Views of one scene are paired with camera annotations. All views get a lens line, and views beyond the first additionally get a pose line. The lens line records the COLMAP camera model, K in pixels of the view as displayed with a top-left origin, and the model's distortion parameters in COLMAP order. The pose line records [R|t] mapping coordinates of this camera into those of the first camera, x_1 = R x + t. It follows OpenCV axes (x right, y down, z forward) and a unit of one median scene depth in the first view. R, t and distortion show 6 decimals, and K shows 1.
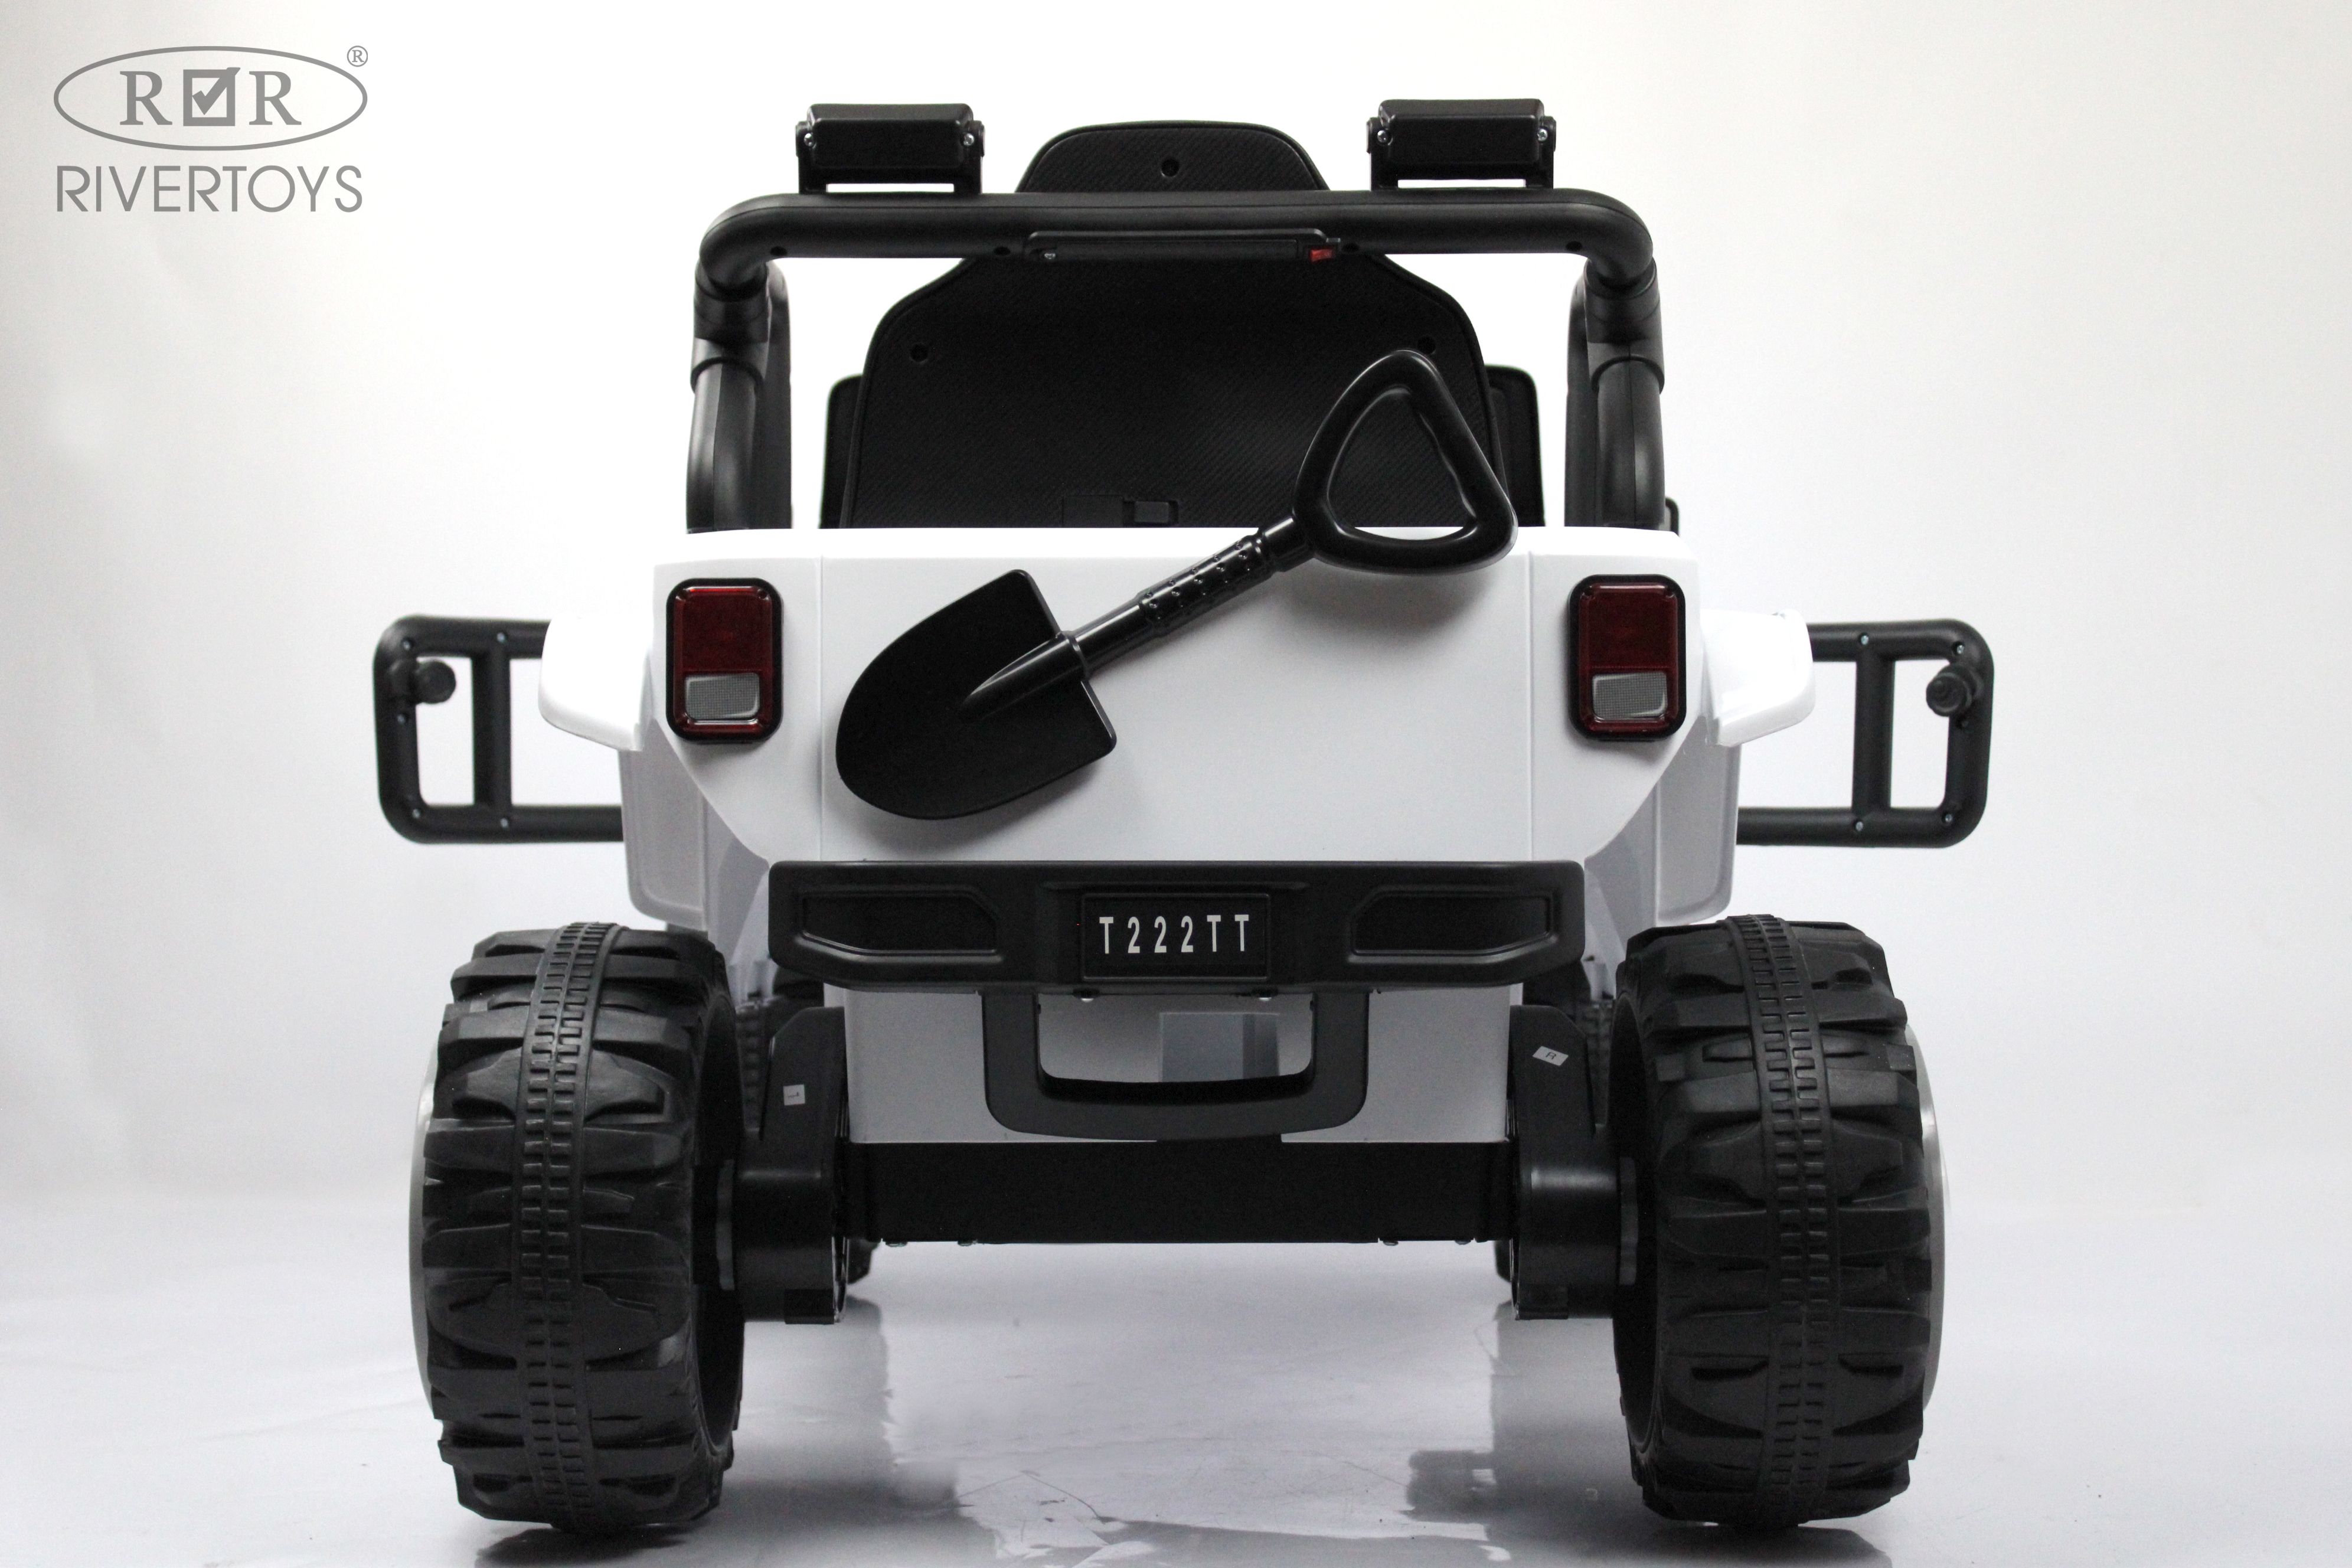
lens RADIAL K [[3902.6, 0, 1176.0], [0, 3902.6, 784.0], [0, 0, 1]] dist [-0.026200, -0.002526]
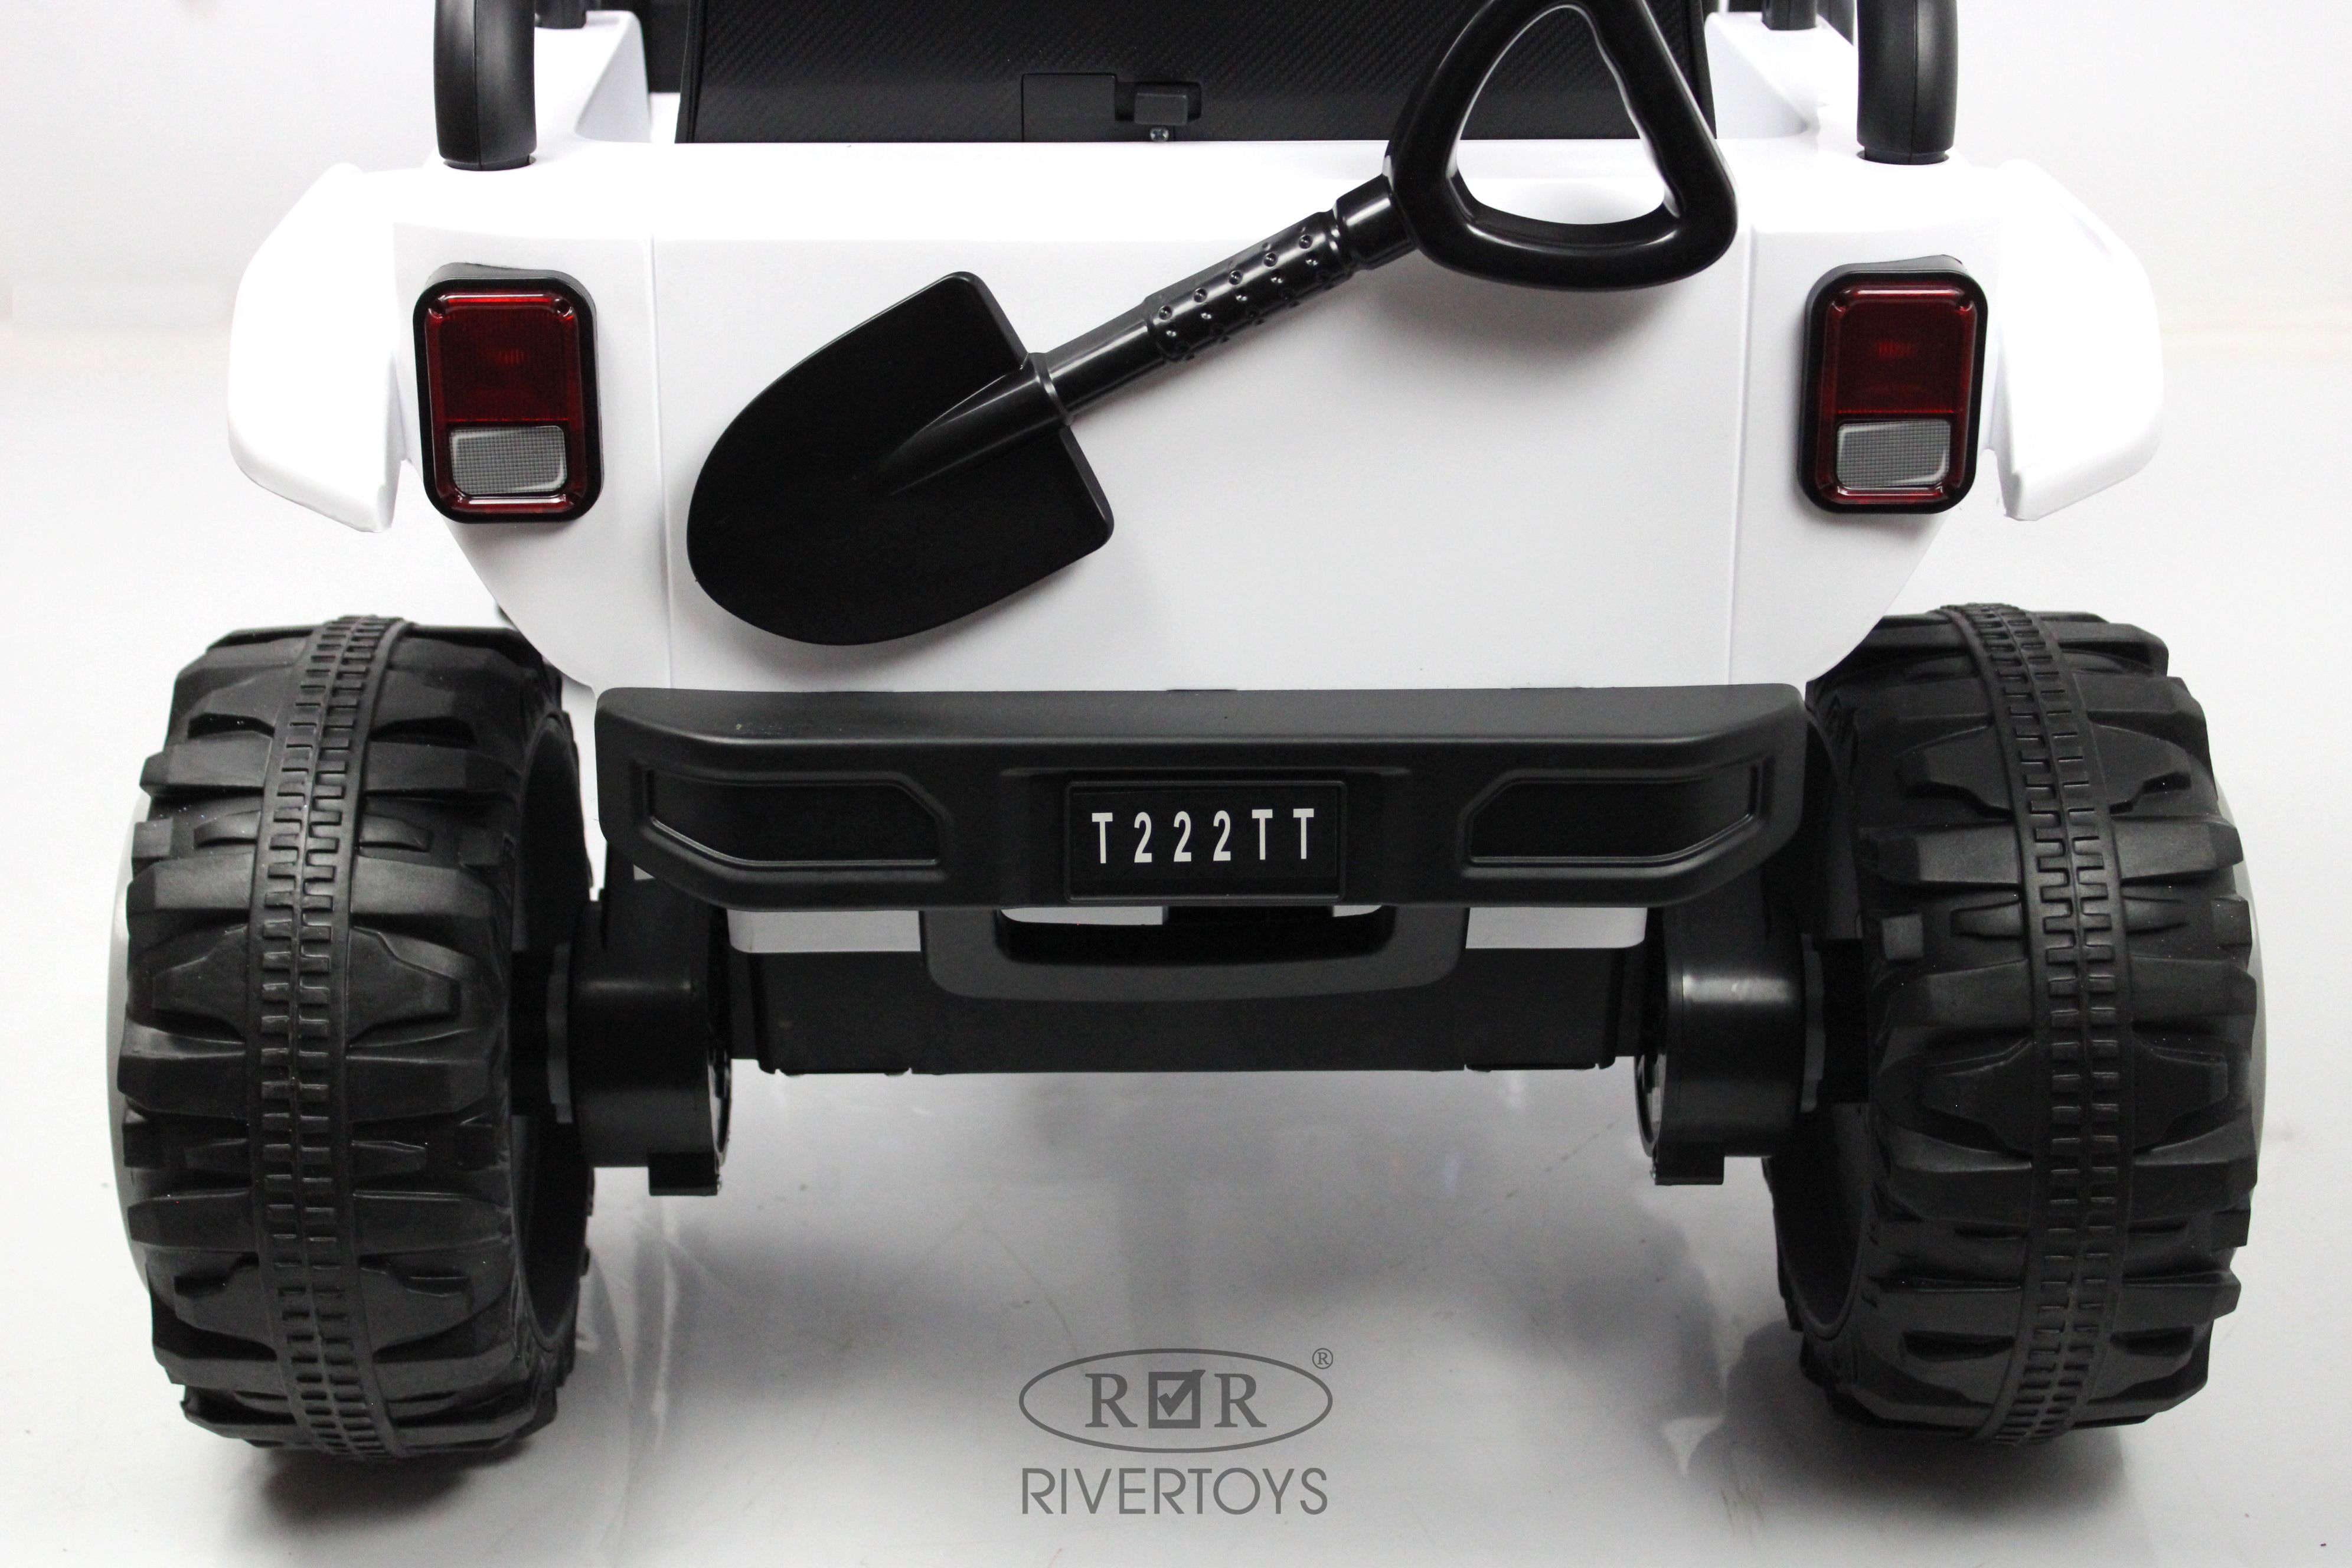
lens RADIAL K [[3902.6, 0, 1176.0], [0, 3902.6, 784.0], [0, 0, 1]] dist [-0.026200, -0.002526]
pose [[0.999499, -0.007455, 0.030767, -0.025039], [-0.005153, 0.920600, 0.390473, -0.226036], [-0.031235, -0.390436, 0.920100, 0.373439]]
